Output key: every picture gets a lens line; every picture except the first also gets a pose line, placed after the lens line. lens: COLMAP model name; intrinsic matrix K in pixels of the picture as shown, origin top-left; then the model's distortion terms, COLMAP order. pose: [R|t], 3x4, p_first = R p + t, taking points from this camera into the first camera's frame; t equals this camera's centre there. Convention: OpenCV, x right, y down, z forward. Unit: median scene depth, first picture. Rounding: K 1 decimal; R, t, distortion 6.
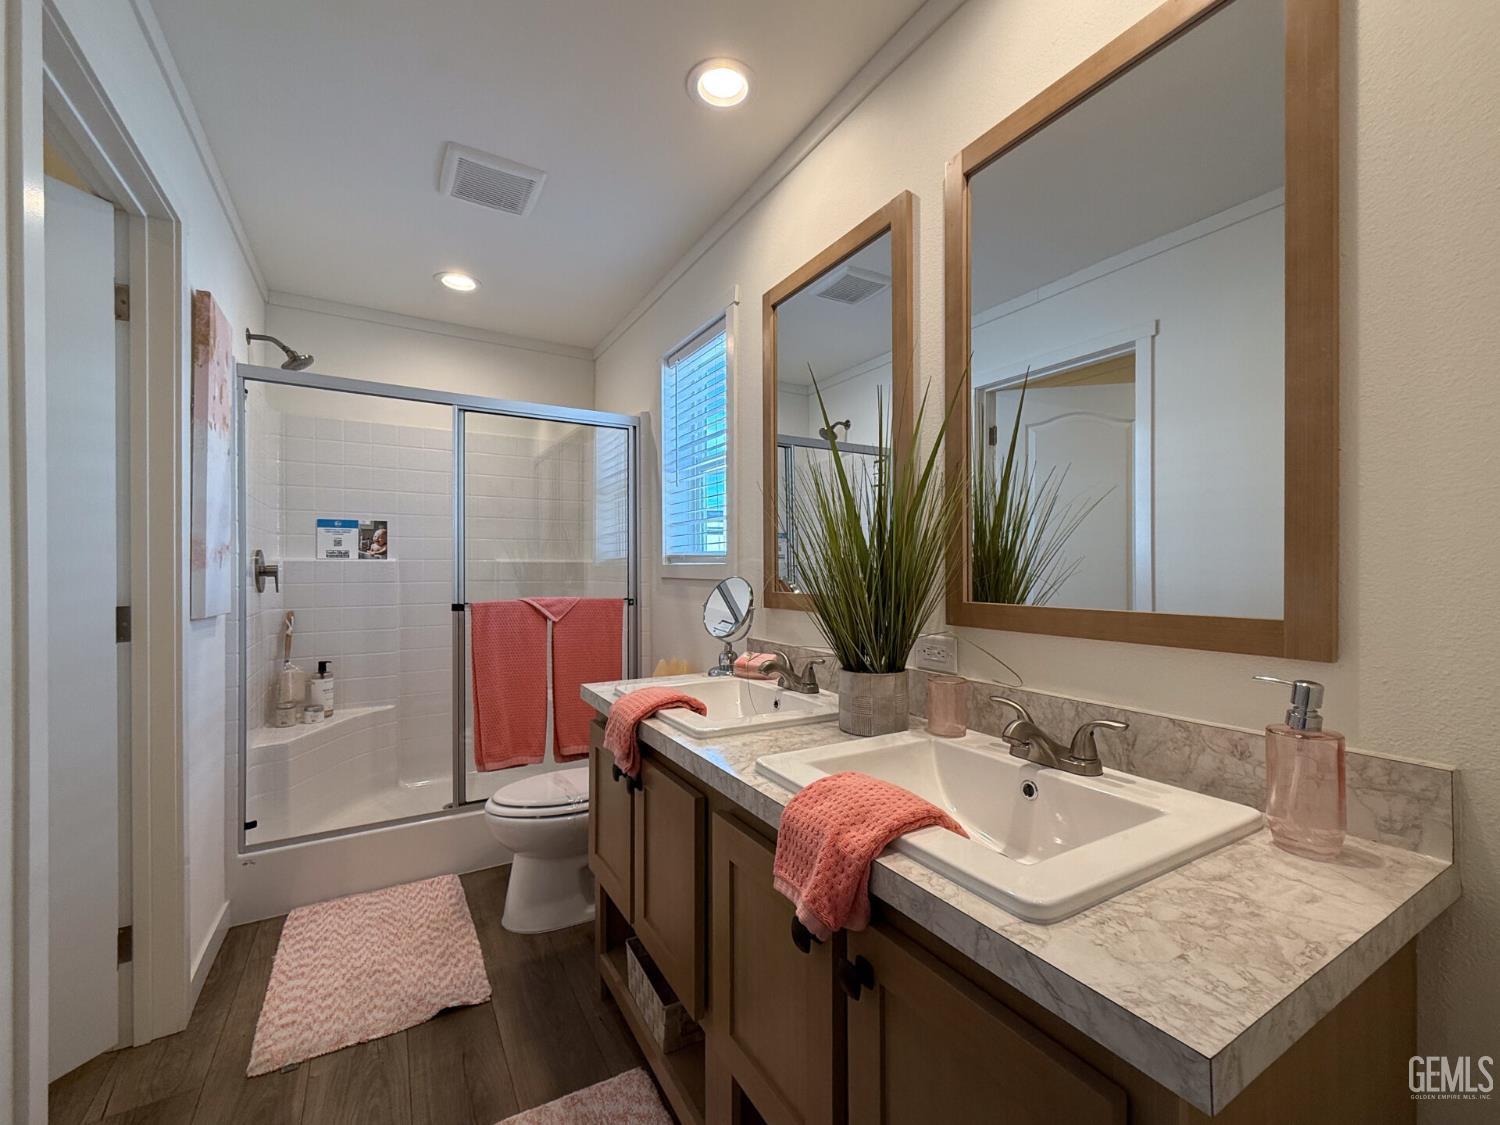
lens RADIAL K [[610.3, 0, 712.7], [0, 610.3, 568.8], [0, 0, 1]] dist [0.002712, -0.000574]
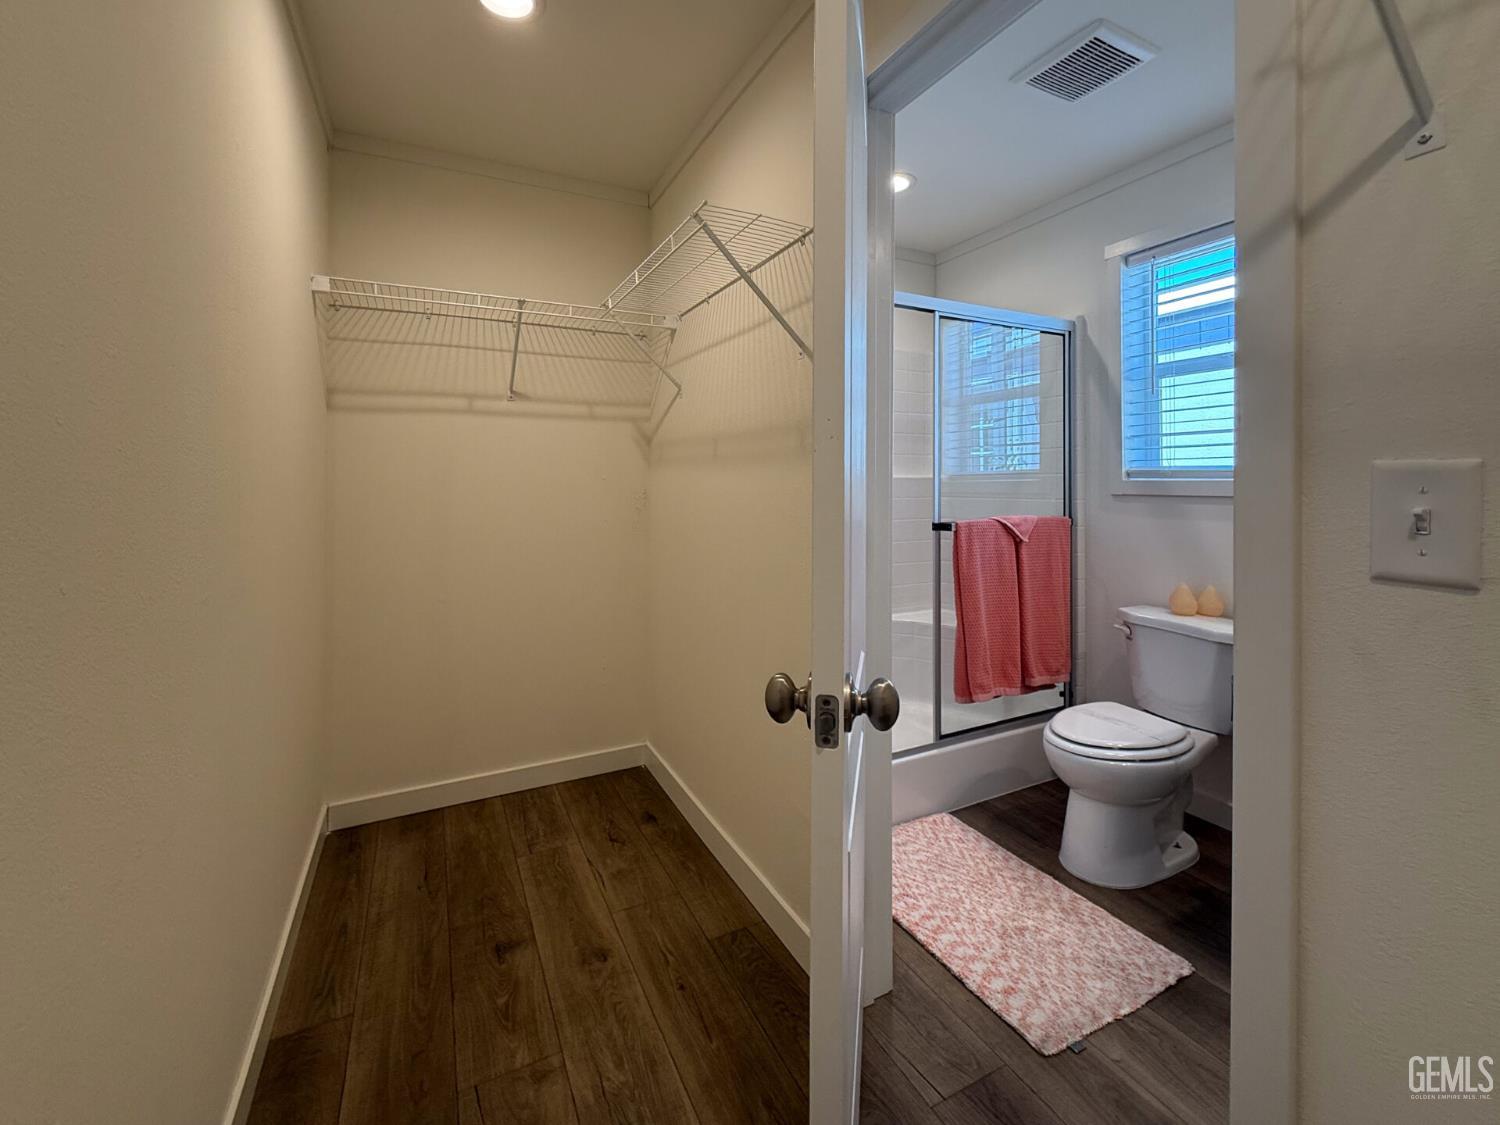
lens RADIAL K [[610.3, 0, 693.2], [0, 610.3, 476.9], [0, 0, 1]] dist [0.002712, -0.000574]
pose [[0.997077, -0.000695, -0.076394, -0.719712], [0.000138, 0.999973, -0.007308, -0.006606], [0.076397, 0.007276, 0.997051, 0.034803]]
